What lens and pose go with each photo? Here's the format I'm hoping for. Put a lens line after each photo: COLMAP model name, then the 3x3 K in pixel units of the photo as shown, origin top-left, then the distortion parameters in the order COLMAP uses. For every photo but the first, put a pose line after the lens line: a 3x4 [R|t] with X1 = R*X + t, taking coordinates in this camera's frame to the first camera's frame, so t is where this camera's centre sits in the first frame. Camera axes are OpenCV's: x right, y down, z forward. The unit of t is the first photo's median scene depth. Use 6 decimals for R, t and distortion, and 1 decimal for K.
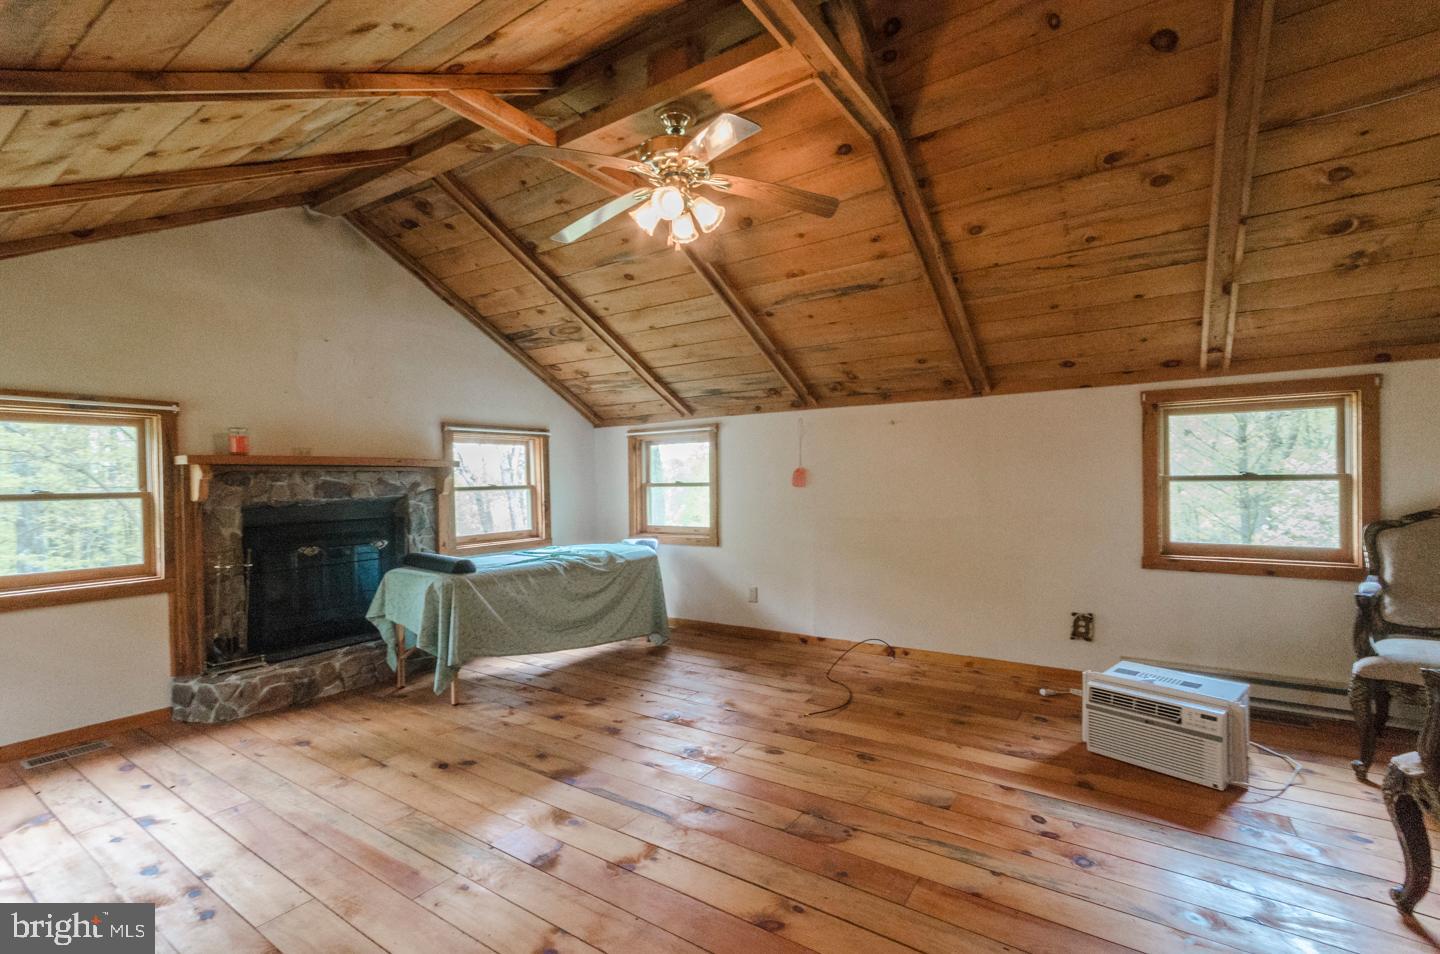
lens RADIAL K [[635.3, 0, 714.8], [0, 635.3, 481.0], [0, 0, 1]] dist [-0.000863, 0.002871]
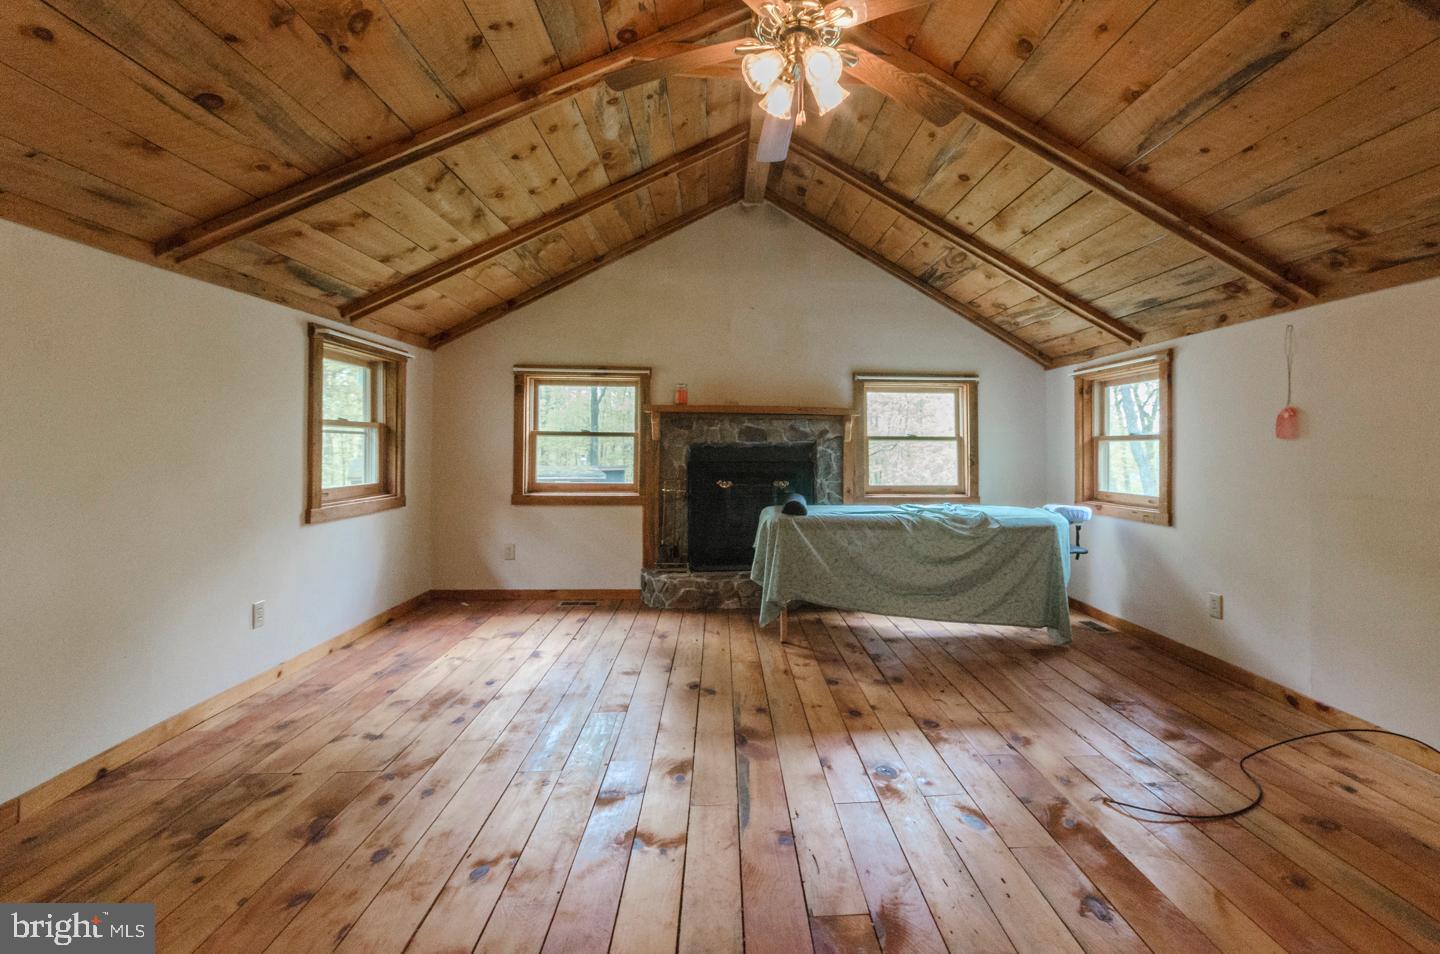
lens RADIAL K [[635.3, 0, 762.5], [0, 635.3, 424.6], [0, 0, 1]] dist [-0.000863, 0.002871]
pose [[0.640931, -0.004222, -0.767587, 0.288154], [-0.022576, 0.999449, -0.024348, 0.022169], [0.767266, 0.032934, 0.640482, 0.247227]]
